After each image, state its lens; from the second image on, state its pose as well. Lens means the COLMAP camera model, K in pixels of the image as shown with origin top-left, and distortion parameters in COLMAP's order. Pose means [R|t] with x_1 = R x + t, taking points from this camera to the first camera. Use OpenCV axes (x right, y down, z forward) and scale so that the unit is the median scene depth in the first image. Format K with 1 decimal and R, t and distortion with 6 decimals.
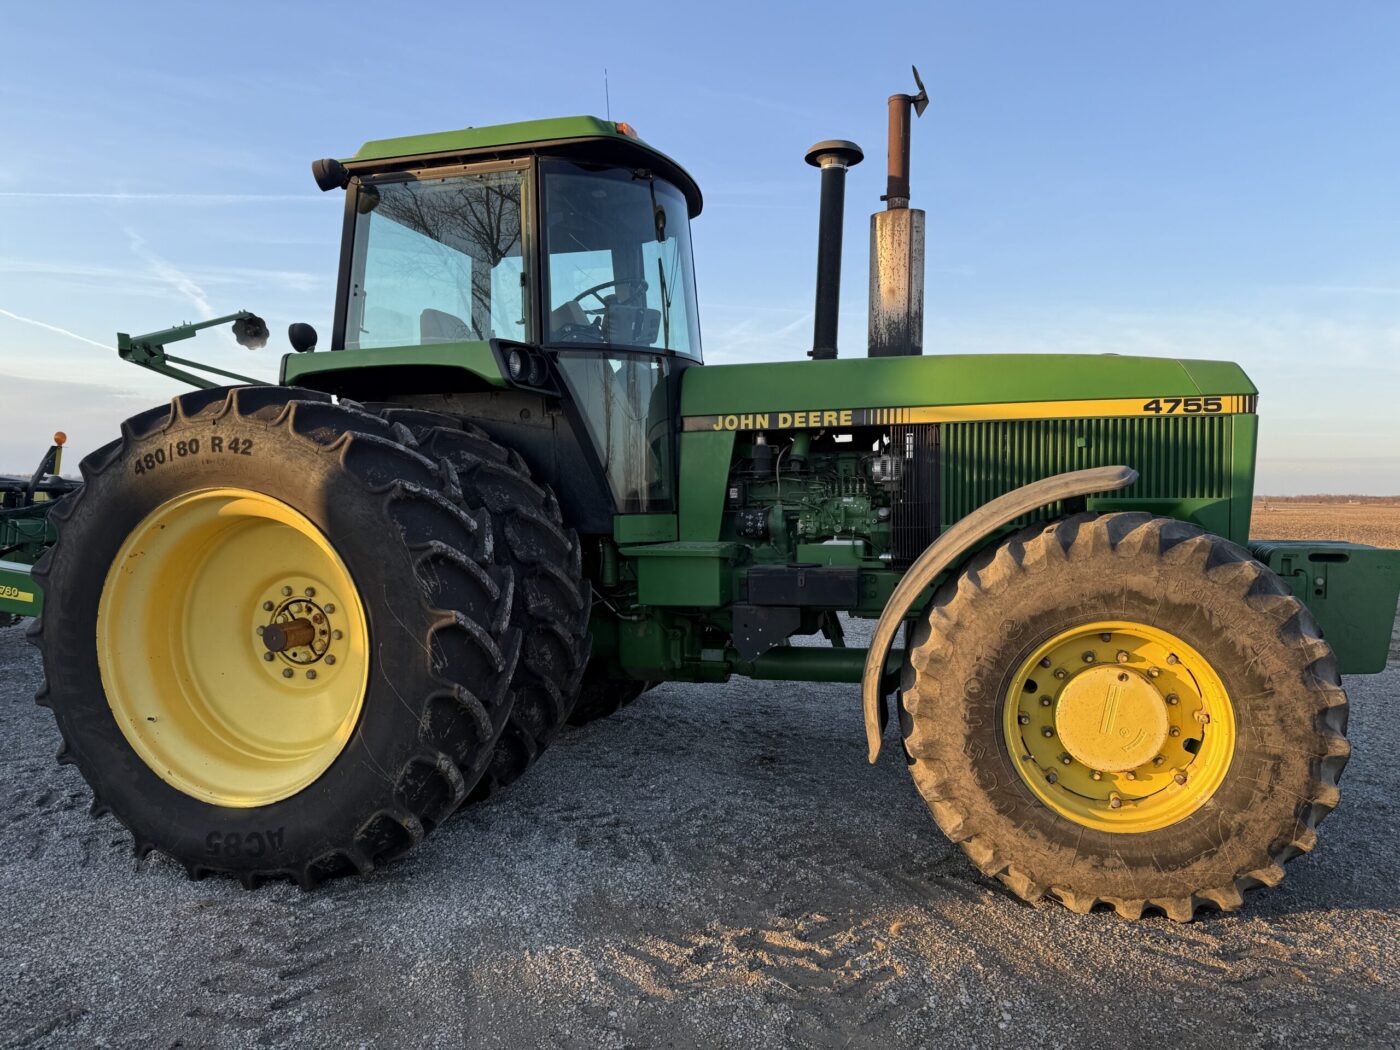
lens RADIAL K [[971.7, 0, 700.0], [0, 971.7, 525.0], [0, 0, 1]] dist [0.103056, -0.202904]
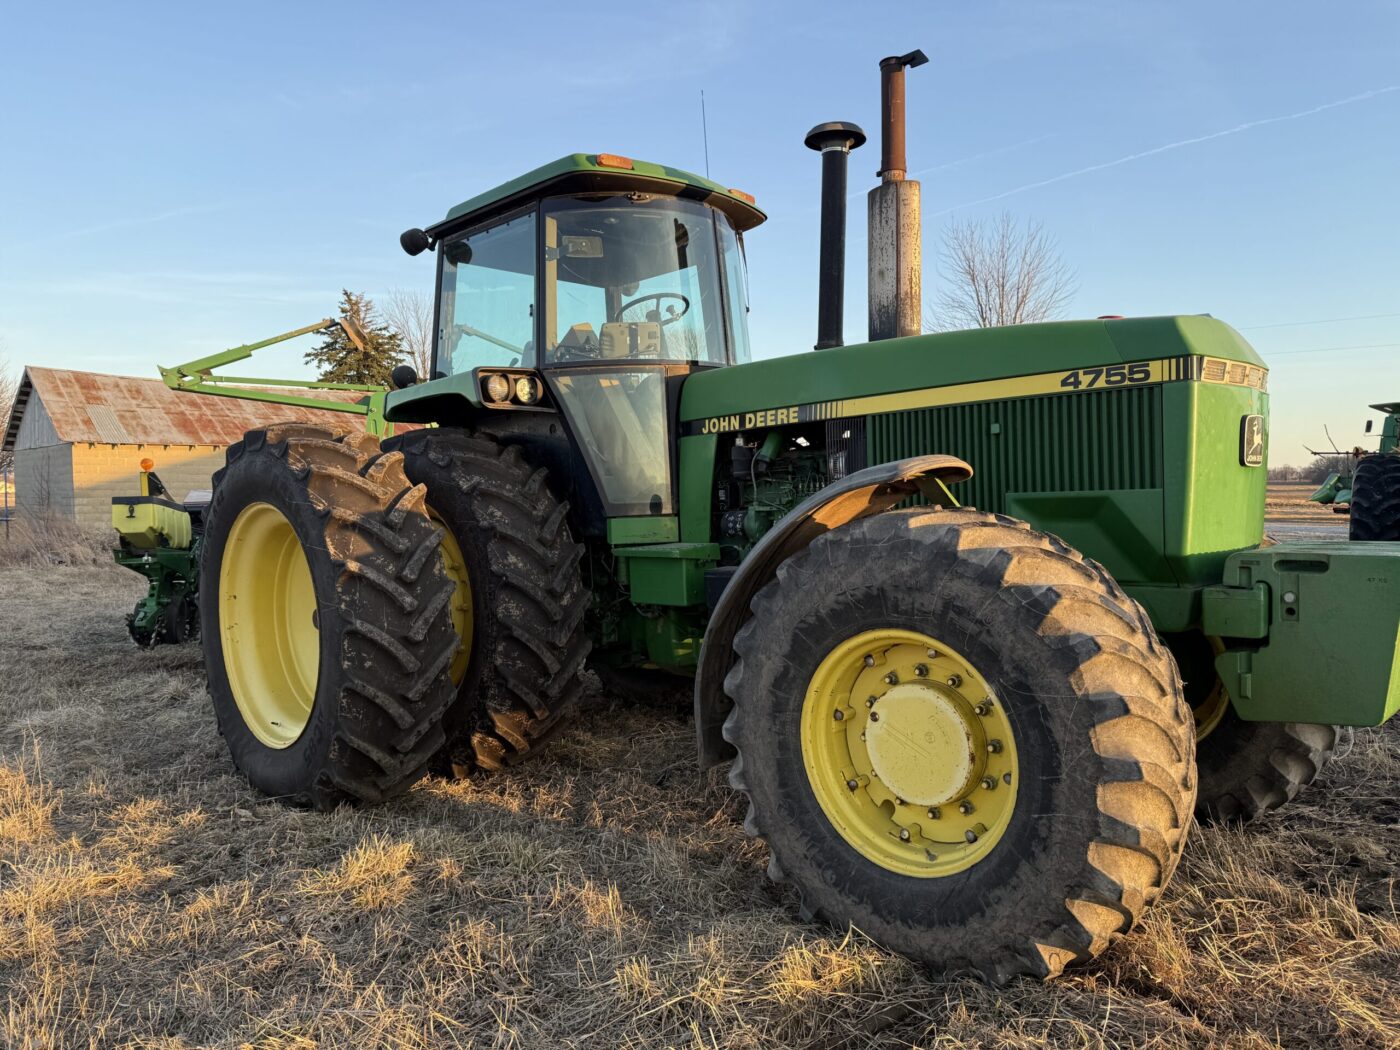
lens RADIAL K [[971.7, 0, 700.0], [0, 971.7, 525.0], [0, 0, 1]] dist [0.103056, -0.202904]
pose [[0.873725, -0.008702, -0.486342, 0.534686], [0.009198, 0.999957, -0.001367, -0.000575], [0.486333, -0.003280, 0.873767, 0.113842]]
